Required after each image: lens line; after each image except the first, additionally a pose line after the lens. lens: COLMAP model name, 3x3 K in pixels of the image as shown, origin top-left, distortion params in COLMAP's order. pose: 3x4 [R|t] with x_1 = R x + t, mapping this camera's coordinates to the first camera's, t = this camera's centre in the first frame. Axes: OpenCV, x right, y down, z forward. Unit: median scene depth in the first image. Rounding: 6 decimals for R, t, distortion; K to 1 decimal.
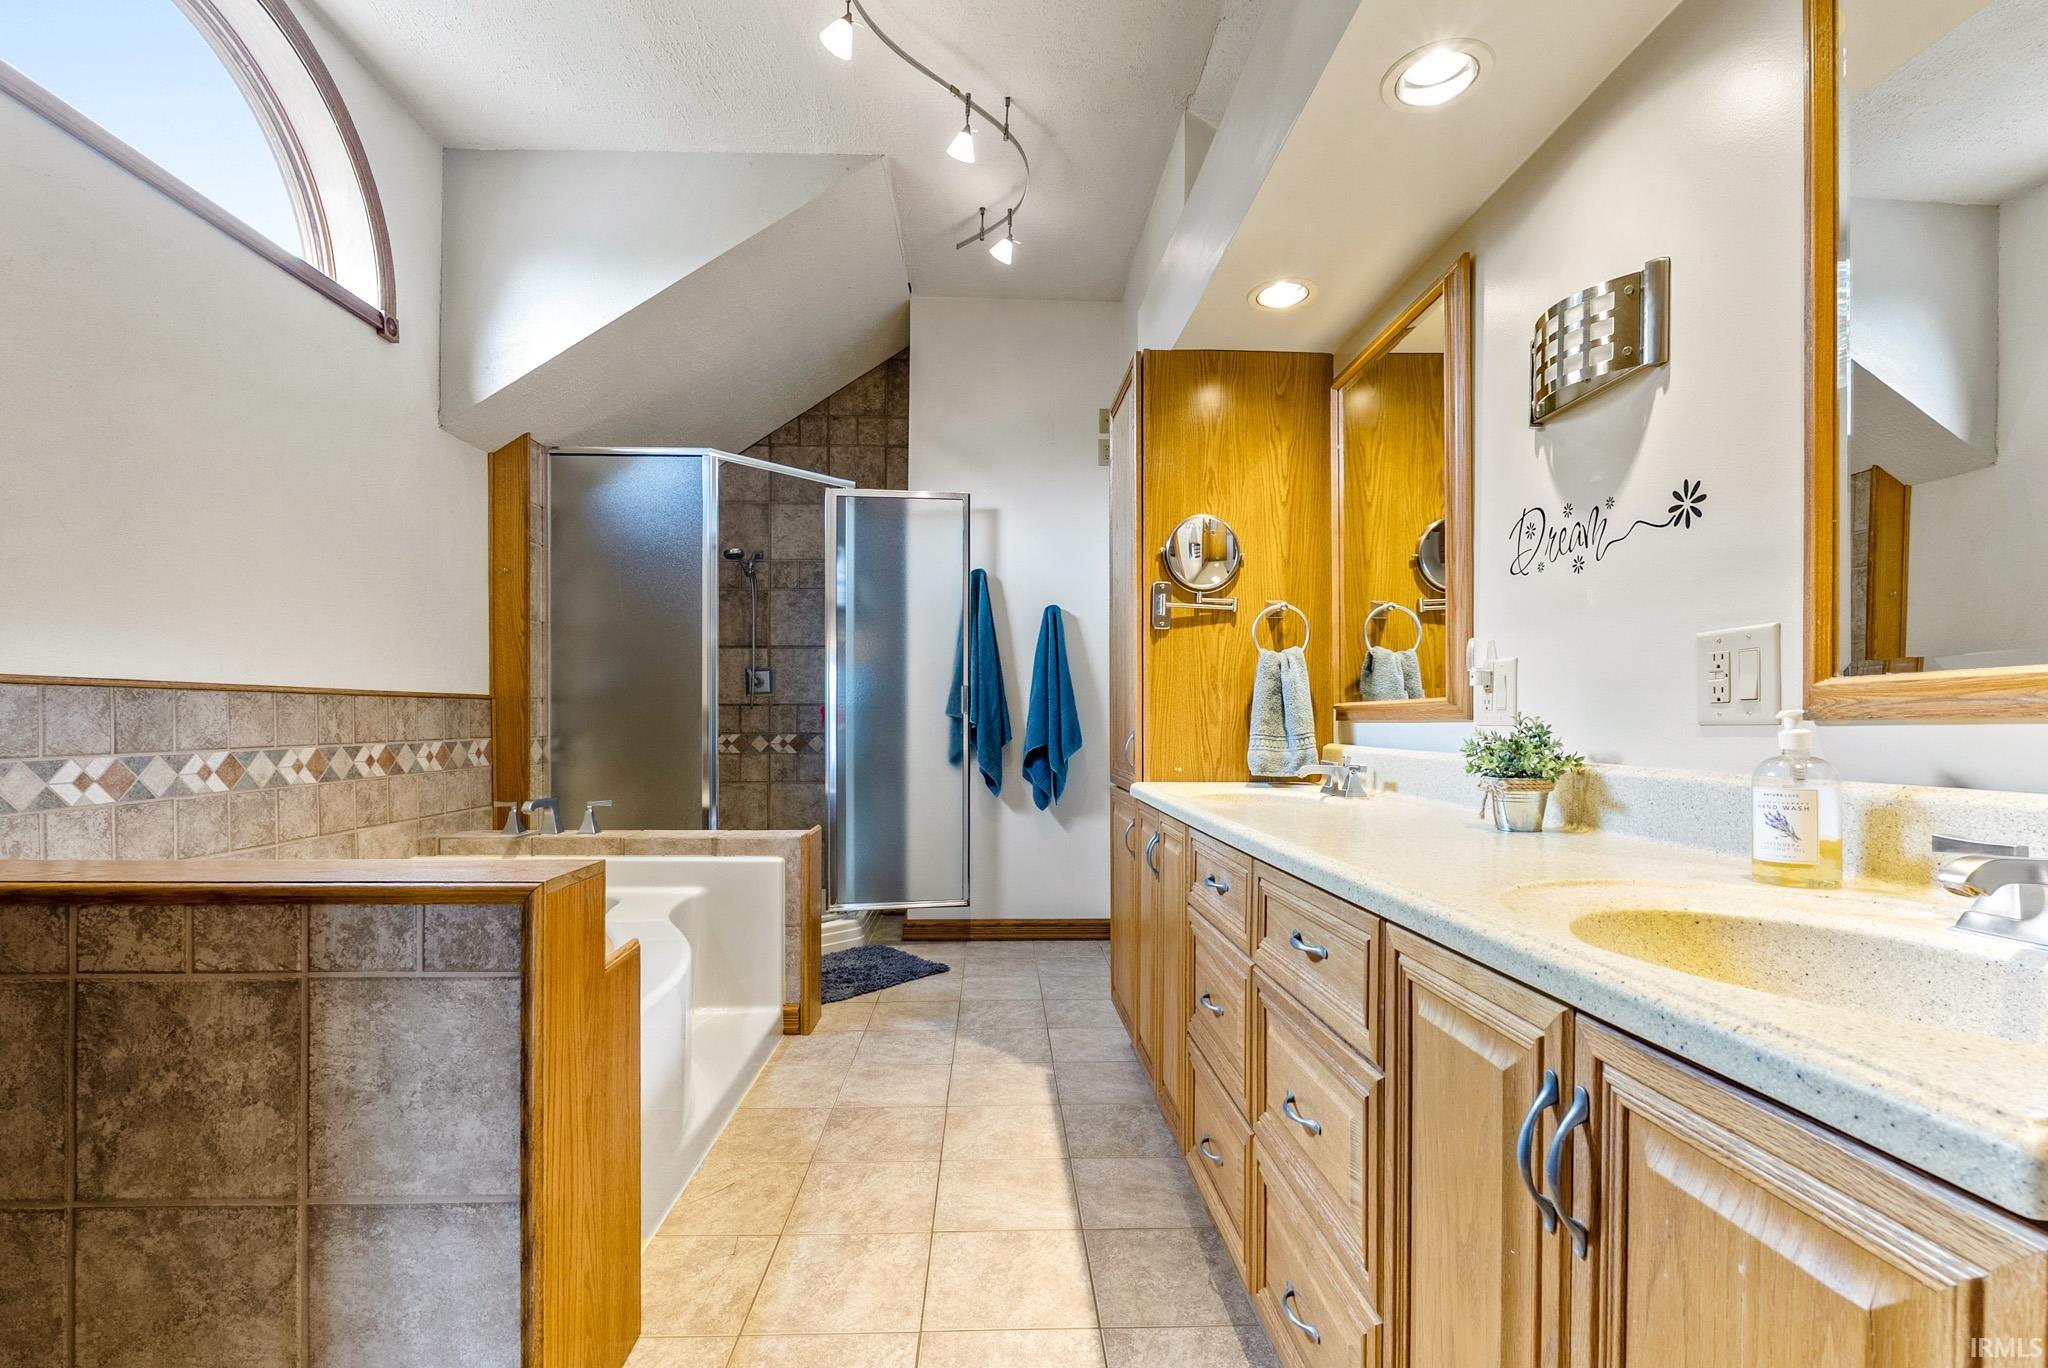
lens RADIAL K [[924.4, 0, 1019.9], [0, 924.4, 726.6], [0, 0, 1]] dist [-0.008407, -0.000321]
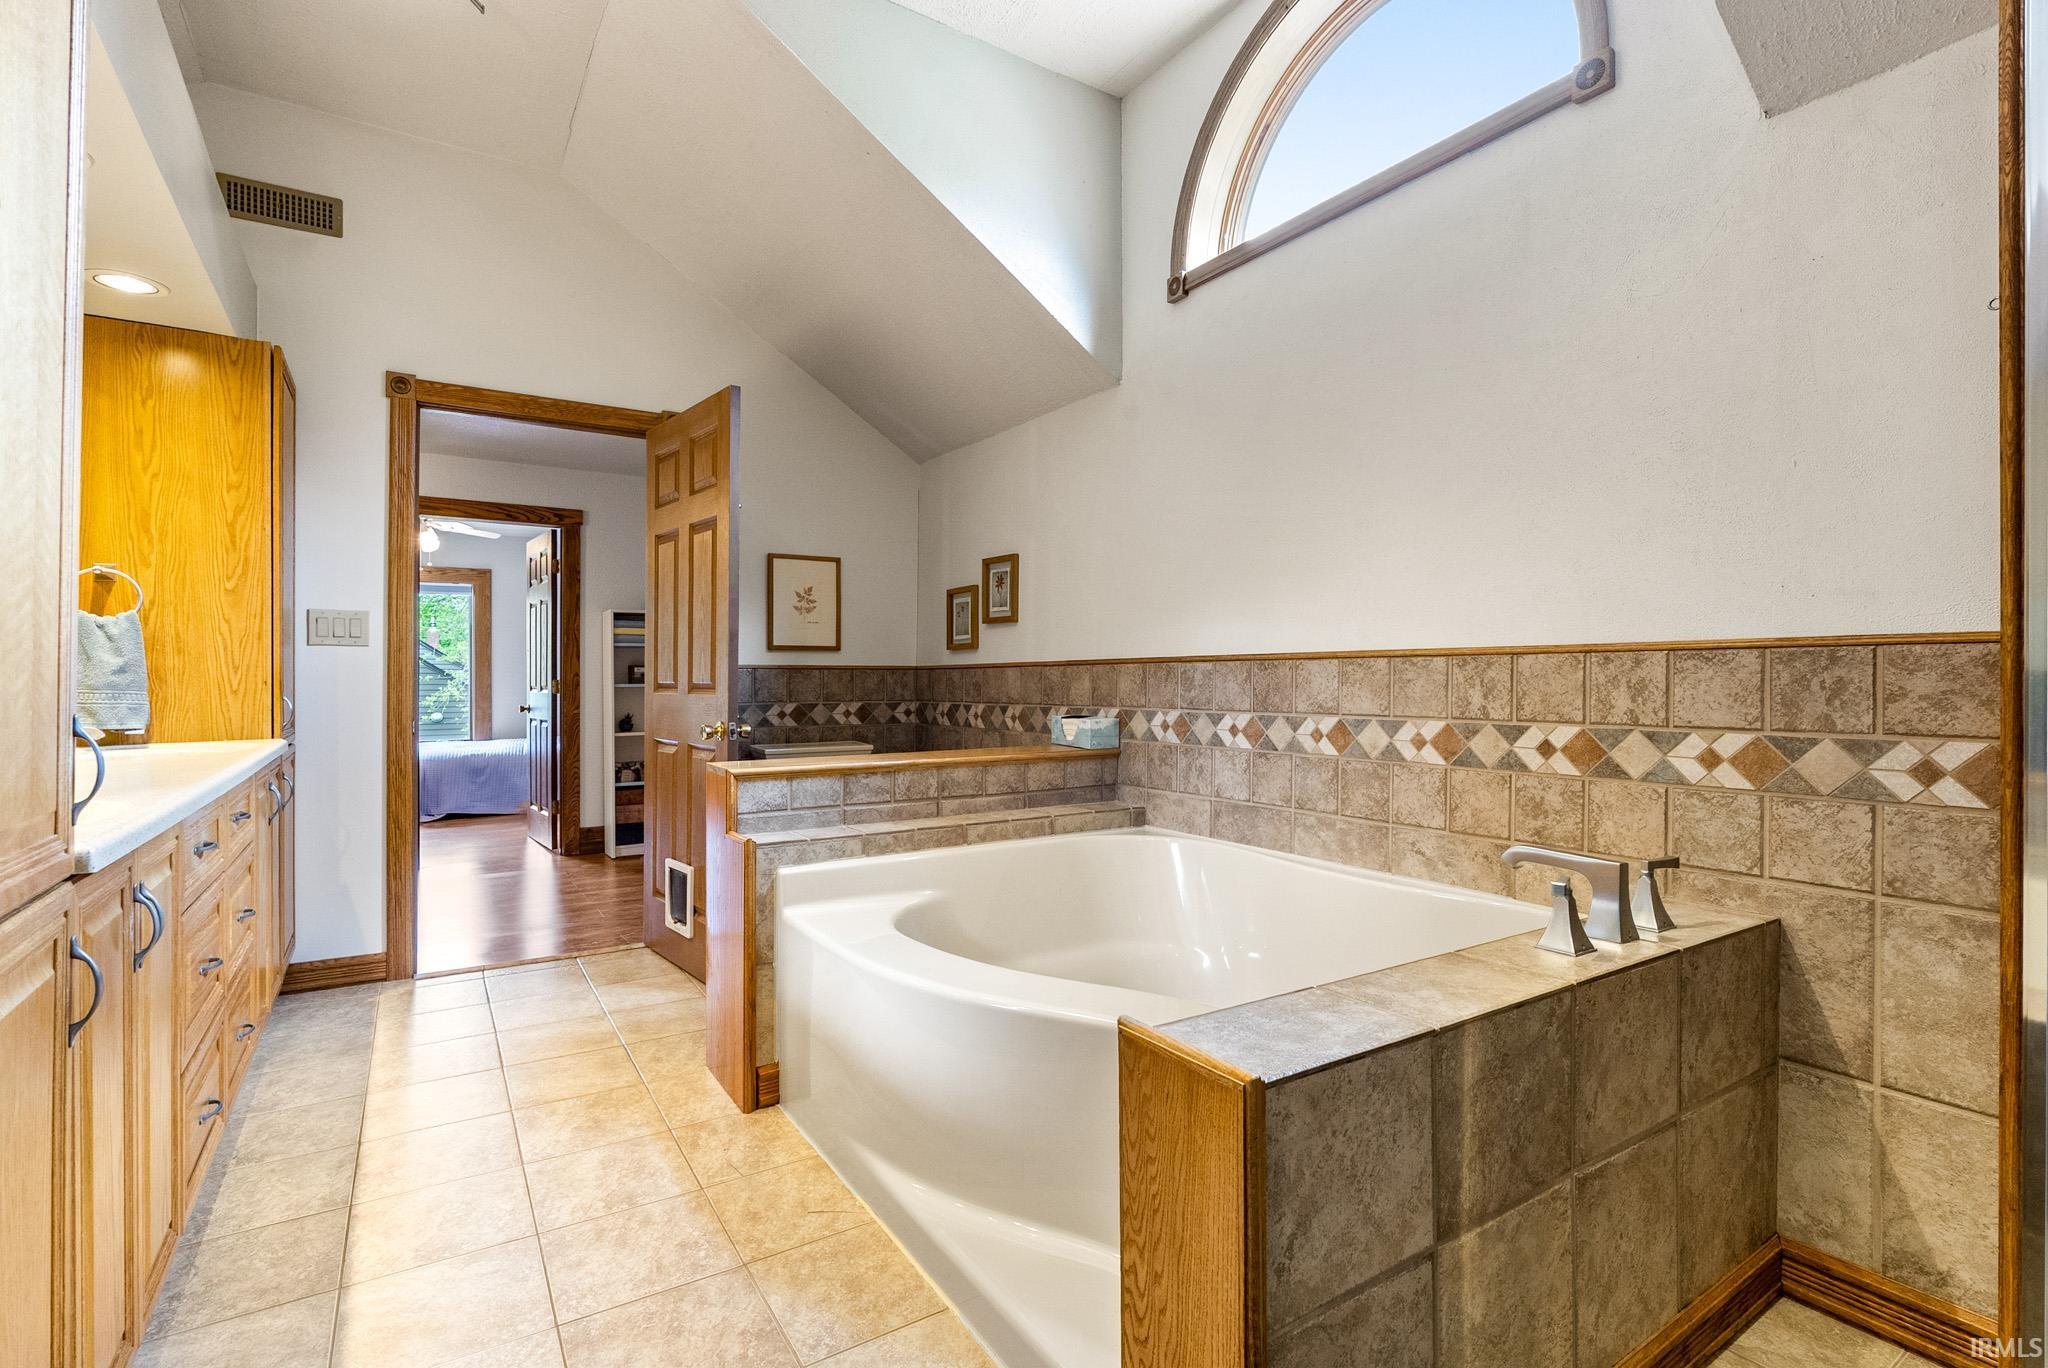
lens RADIAL K [[966.6, 0, 1044.3], [0, 966.6, 666.8], [0, 0, 1]] dist [-0.003589, -0.000632]
pose [[-0.854276, -0.006868, -0.519775, -0.017049], [-0.005278, 0.999976, -0.004538, -0.021221], [0.519794, -0.001133, -0.854291, 1.631616]]
